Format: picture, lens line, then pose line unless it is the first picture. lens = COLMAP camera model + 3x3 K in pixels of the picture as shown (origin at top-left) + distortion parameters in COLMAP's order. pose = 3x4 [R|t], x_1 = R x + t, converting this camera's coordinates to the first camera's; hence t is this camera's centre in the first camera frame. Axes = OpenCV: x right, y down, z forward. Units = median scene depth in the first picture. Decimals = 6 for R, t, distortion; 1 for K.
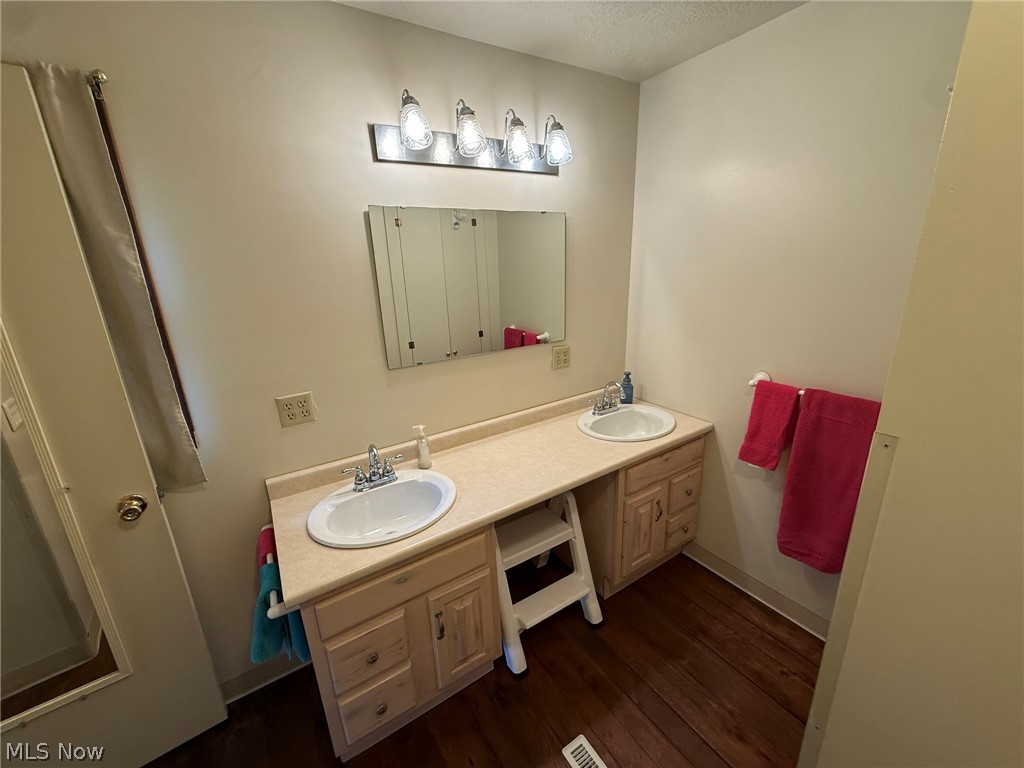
lens RADIAL K [[406.4, 0, 510.0], [0, 406.4, 384.2], [0, 0, 1]] dist [-0.000168, -0.000537]
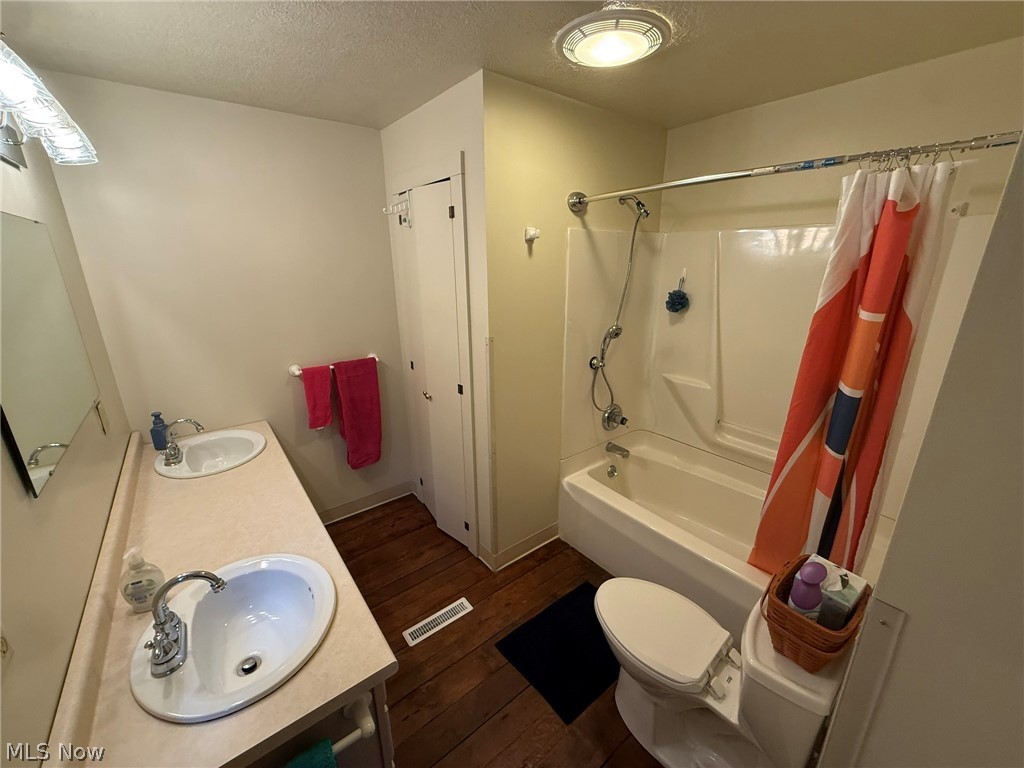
lens RADIAL K [[406.4, 0, 510.0], [0, 406.4, 384.2], [0, 0, 1]] dist [-0.000168, -0.000537]
pose [[-0.091086, -0.254381, 0.962805, -0.831264], [0.296056, 0.916194, 0.270075, -0.132862], [-0.950818, 0.309644, -0.008142, 0.368436]]
